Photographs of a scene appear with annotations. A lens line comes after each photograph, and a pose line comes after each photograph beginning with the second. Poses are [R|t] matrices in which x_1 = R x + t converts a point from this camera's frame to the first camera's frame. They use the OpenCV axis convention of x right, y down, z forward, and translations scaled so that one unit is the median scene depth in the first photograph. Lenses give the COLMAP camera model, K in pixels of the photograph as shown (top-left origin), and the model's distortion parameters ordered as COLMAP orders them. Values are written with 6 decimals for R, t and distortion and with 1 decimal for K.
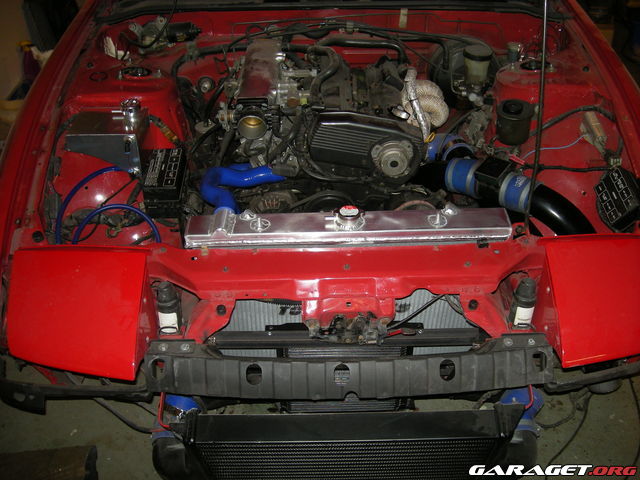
lens RADIAL K [[669.5, 0, 320.0], [0, 669.5, 240.0], [0, 0, 1]] dist [-0.200432, 0.142342]
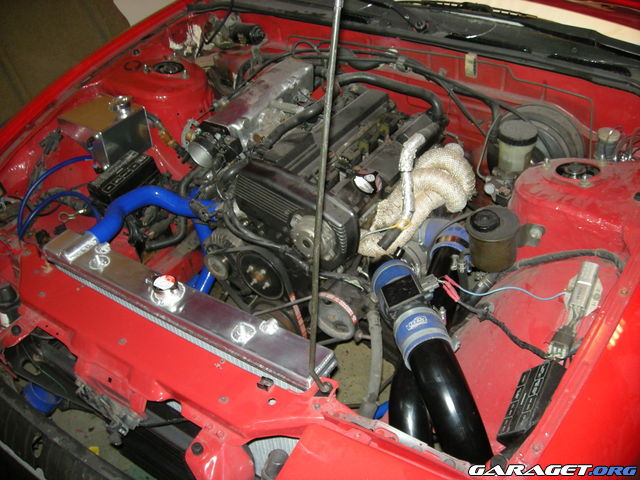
lens RADIAL K [[669.5, 0, 320.0], [0, 669.5, 240.0], [0, 0, 1]] dist [-0.200432, 0.142342]
pose [[0.818496, 0.318433, -0.478189, 0.432613], [-0.302227, 0.946516, 0.112990, -0.182202], [0.488593, 0.052040, 0.870958, 0.254130]]
